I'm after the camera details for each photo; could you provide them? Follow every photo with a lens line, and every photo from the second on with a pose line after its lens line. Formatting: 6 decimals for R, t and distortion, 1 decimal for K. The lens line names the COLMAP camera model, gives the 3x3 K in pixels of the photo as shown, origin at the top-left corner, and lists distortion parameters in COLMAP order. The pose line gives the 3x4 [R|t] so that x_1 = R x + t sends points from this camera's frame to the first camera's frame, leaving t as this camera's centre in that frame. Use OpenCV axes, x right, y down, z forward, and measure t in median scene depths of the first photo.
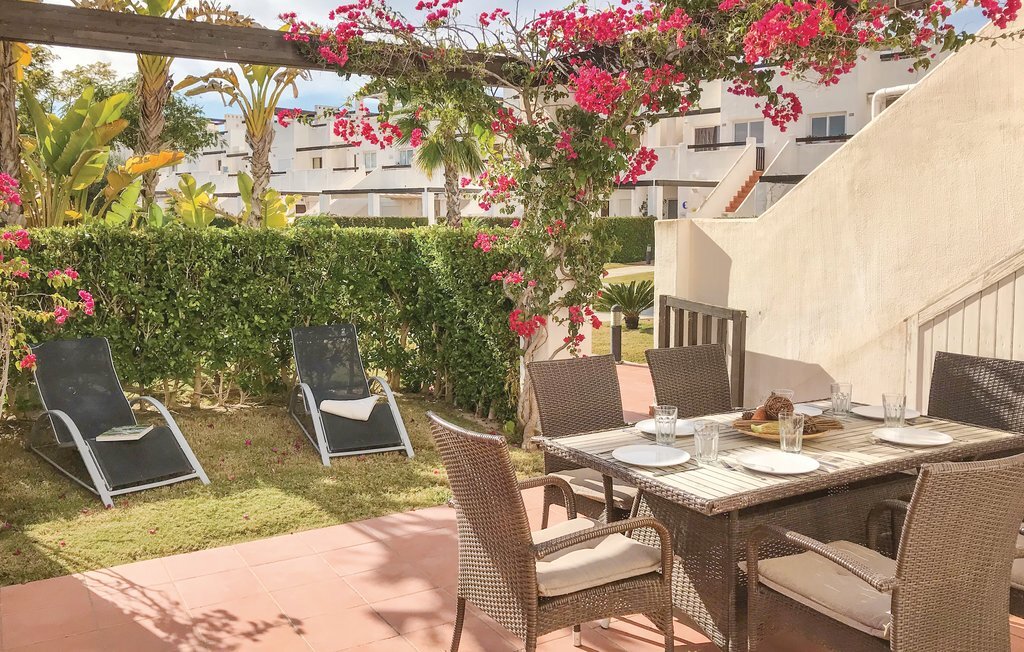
lens RADIAL K [[1127.2, 0, 546.1], [0, 1127.2, 297.7], [0, 0, 1]] dist [0.224525, -0.731064]
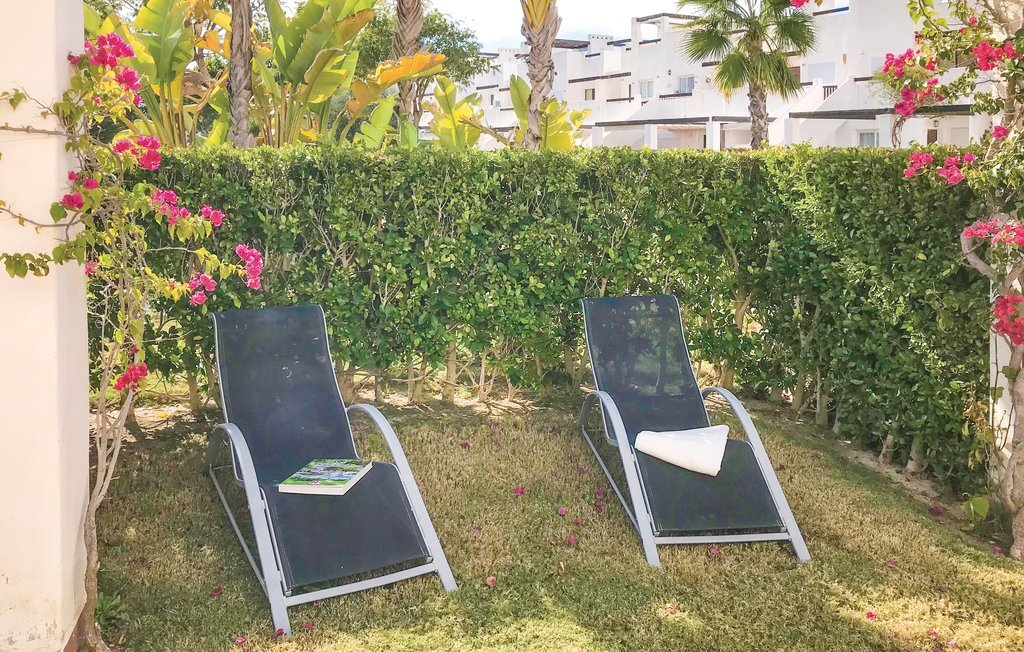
lens RADIAL K [[1127.2, 0, 546.1], [0, 1127.2, 297.7], [0, 0, 1]] dist [0.224525, -0.731064]
pose [[0.973659, 0.034148, -0.225439, -0.090872], [-0.021959, 0.998169, 0.056355, -0.010317], [0.226951, -0.049920, 0.972626, 0.334455]]
